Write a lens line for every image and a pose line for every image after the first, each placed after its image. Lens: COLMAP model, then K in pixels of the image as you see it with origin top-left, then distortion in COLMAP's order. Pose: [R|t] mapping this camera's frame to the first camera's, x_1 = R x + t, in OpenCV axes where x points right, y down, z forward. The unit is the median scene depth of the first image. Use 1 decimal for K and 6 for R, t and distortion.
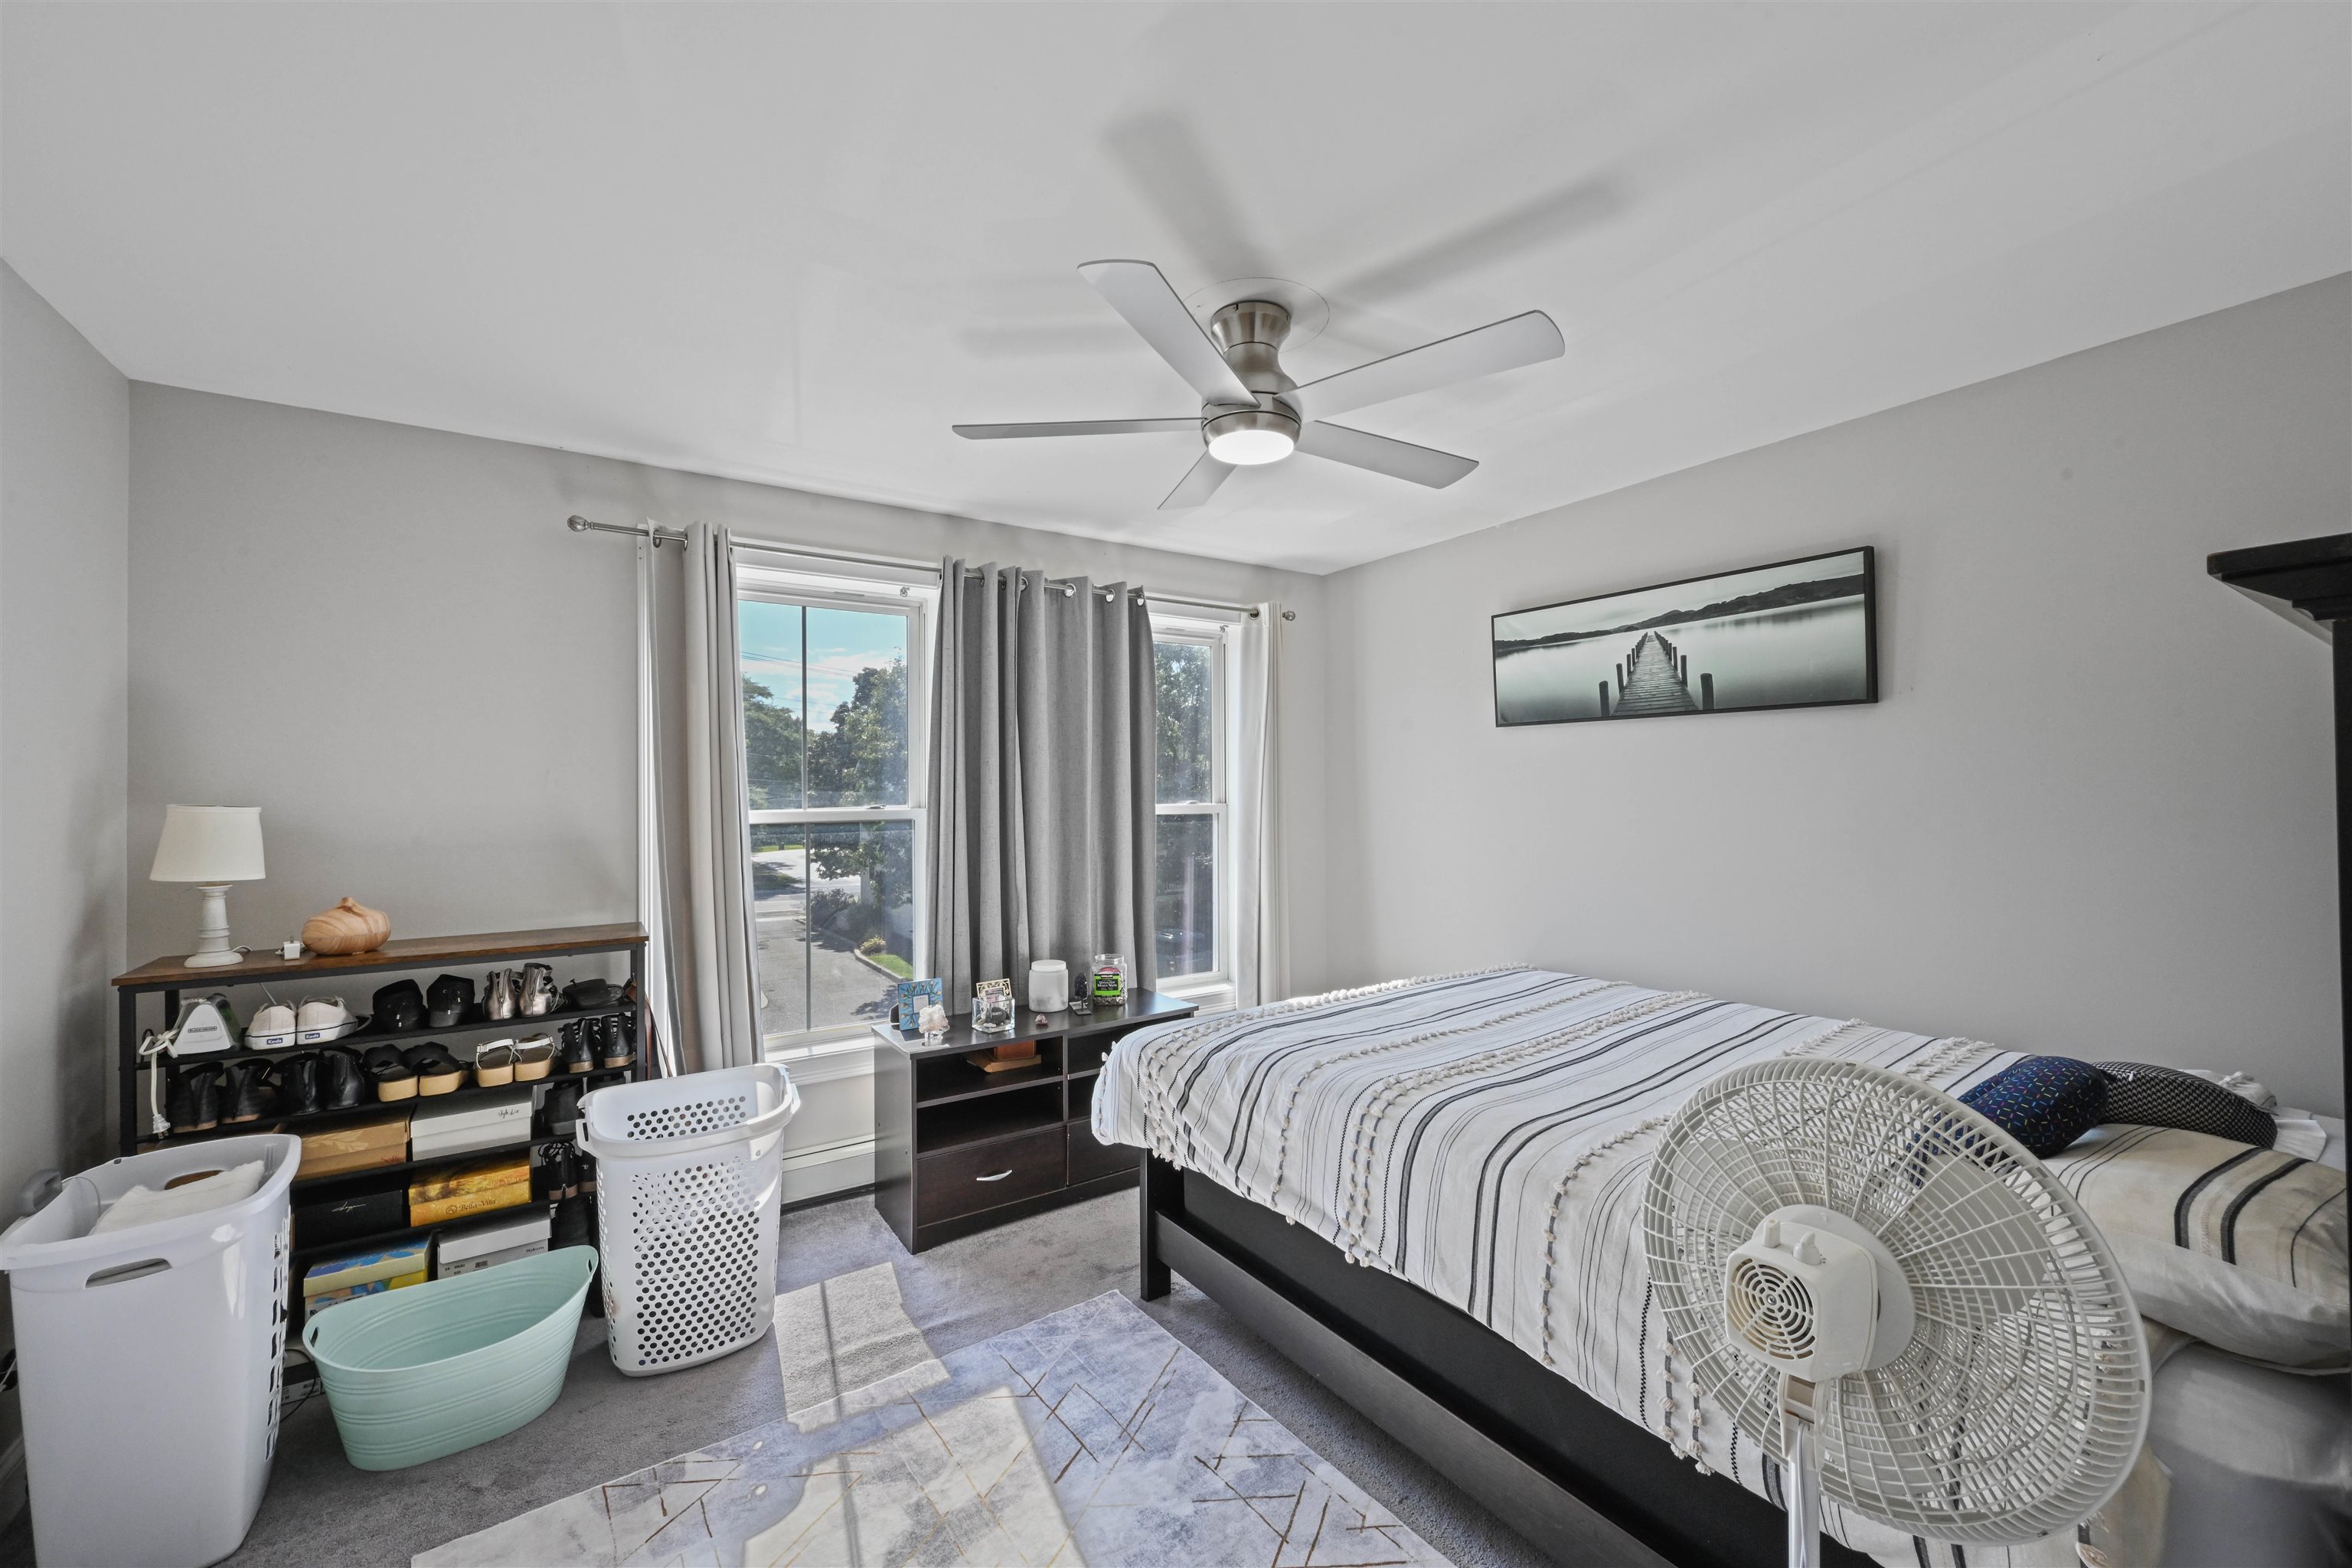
lens RADIAL K [[936.1, 0, 1186.1], [0, 936.1, 789.0], [0, 0, 1]] dist [-0.004106, 0.000837]
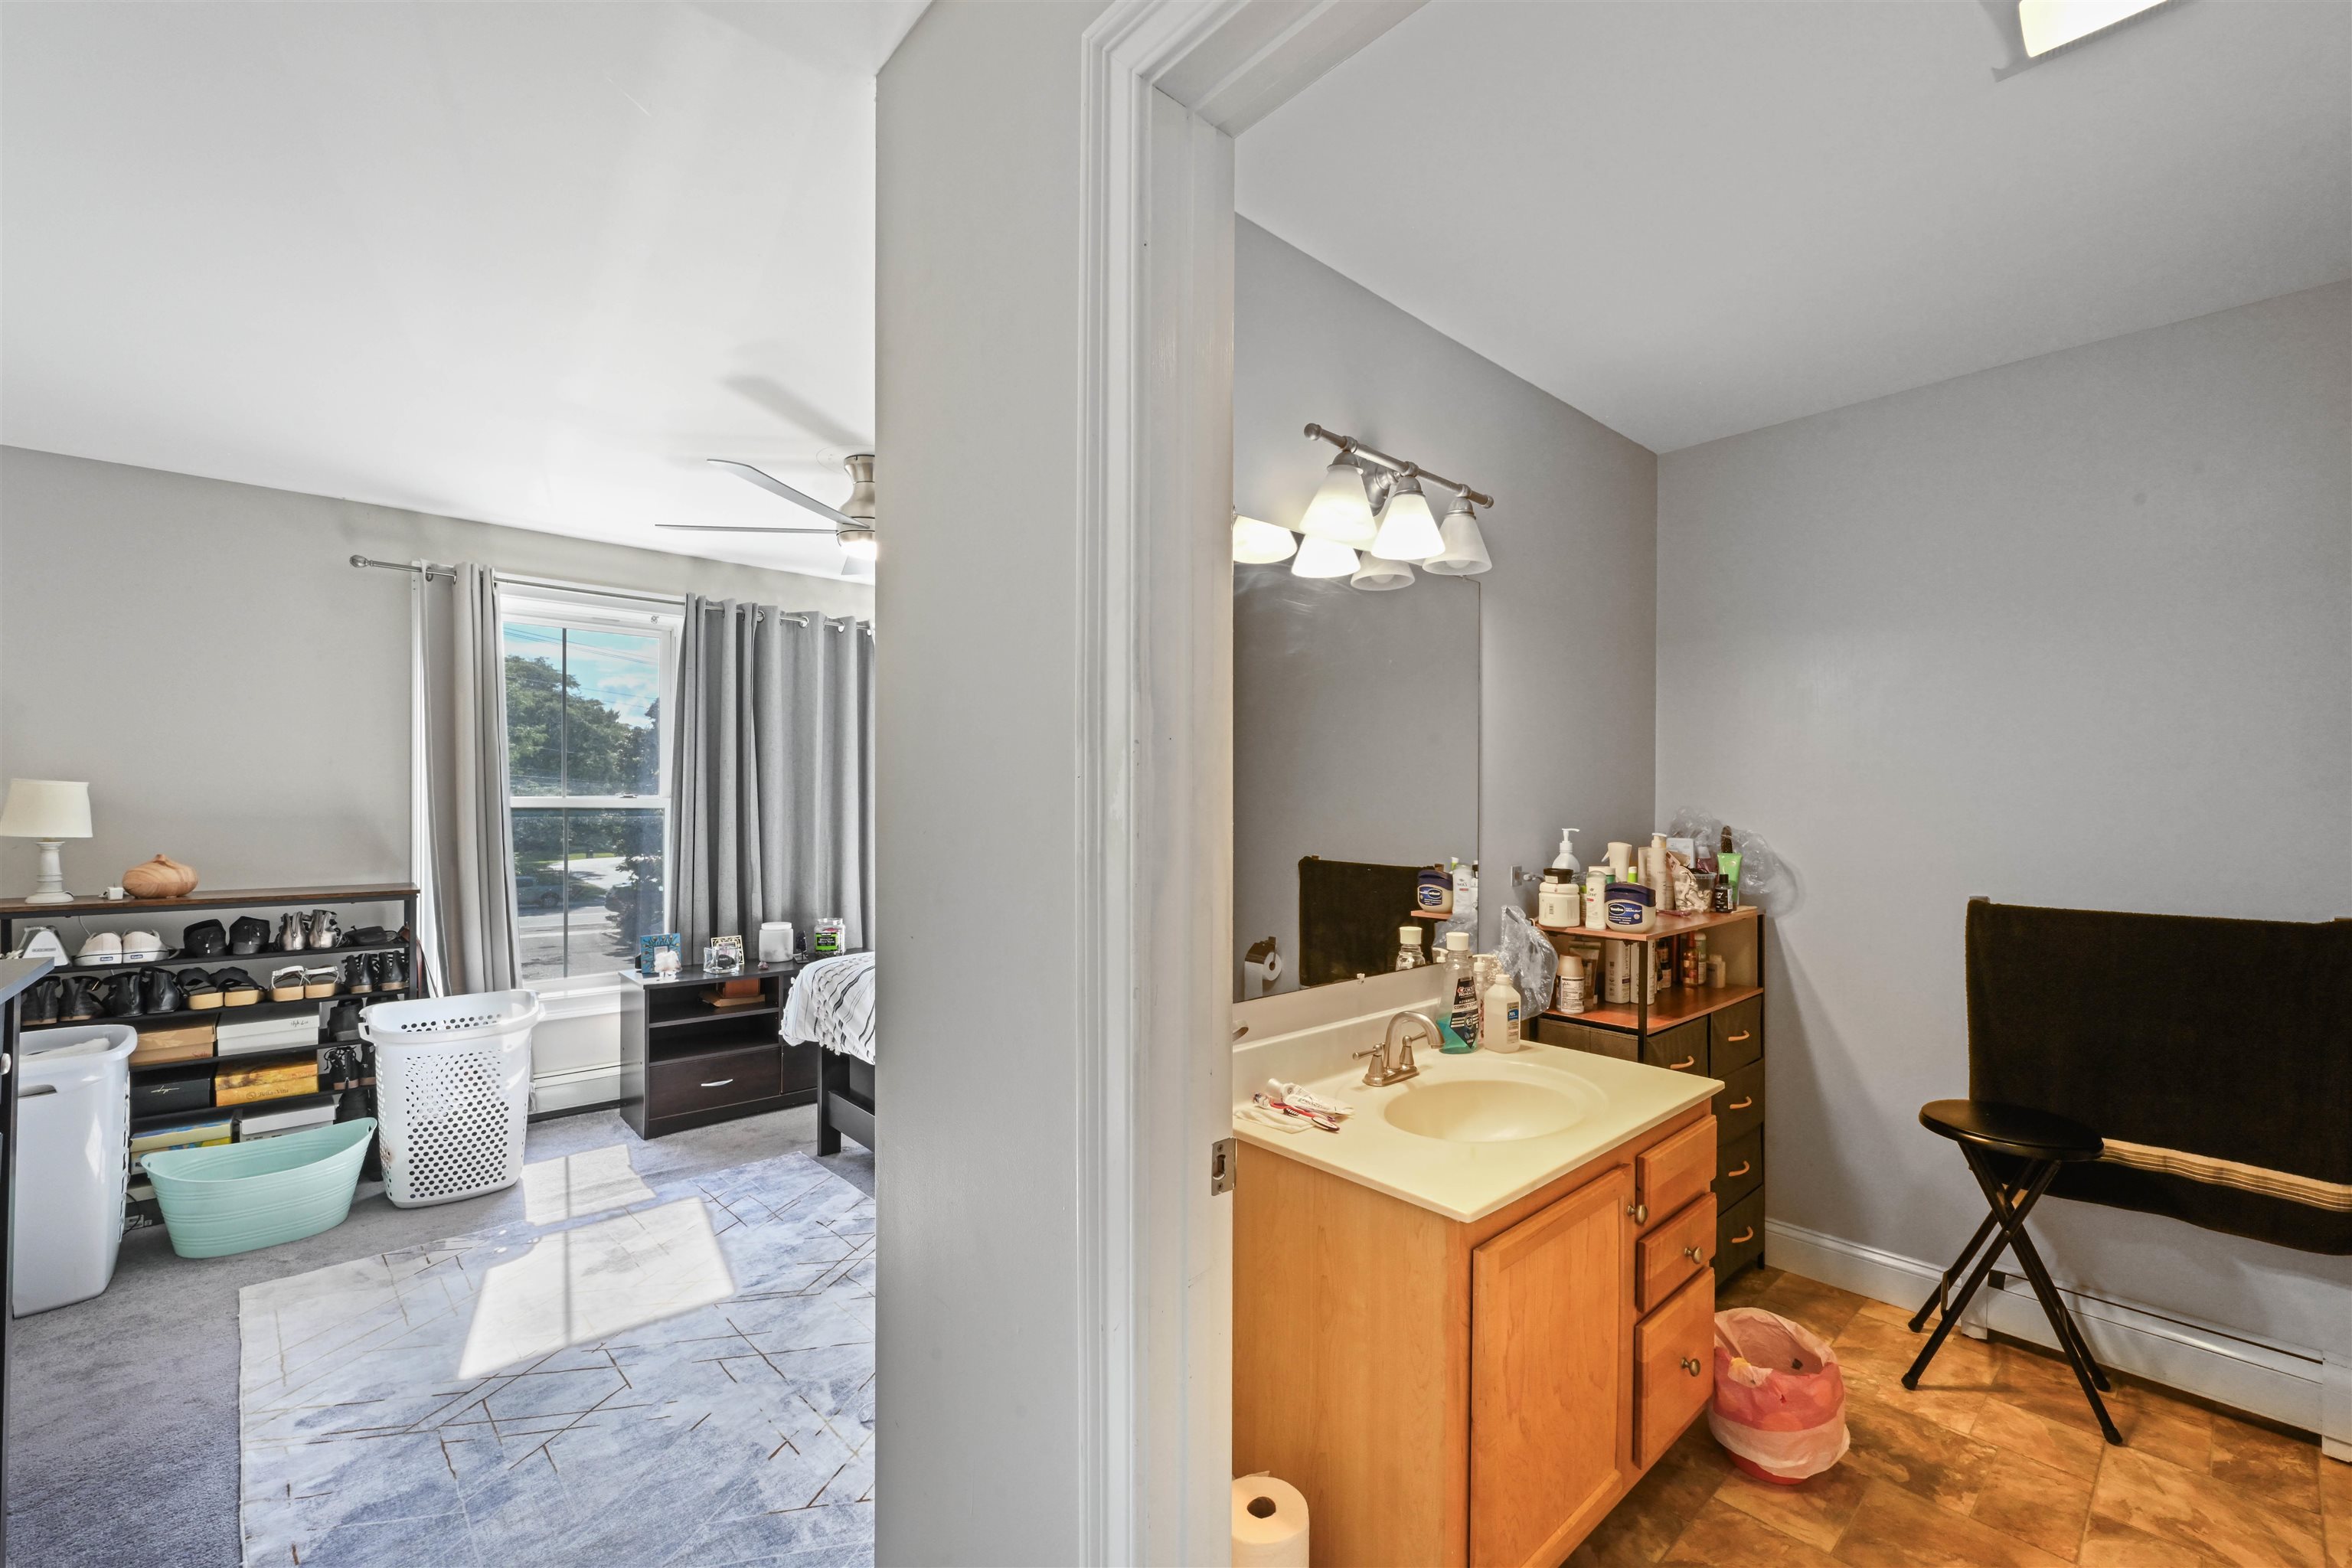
lens RADIAL K [[936.1, 0, 1165.5], [0, 936.1, 811.9], [0, 0, 1]] dist [-0.004106, 0.000837]
pose [[0.988760, 0.013762, 0.148879, 0.265123], [-0.016192, 0.999755, 0.015118, 0.015271], [-0.148634, -0.017359, 0.988740, -0.453130]]
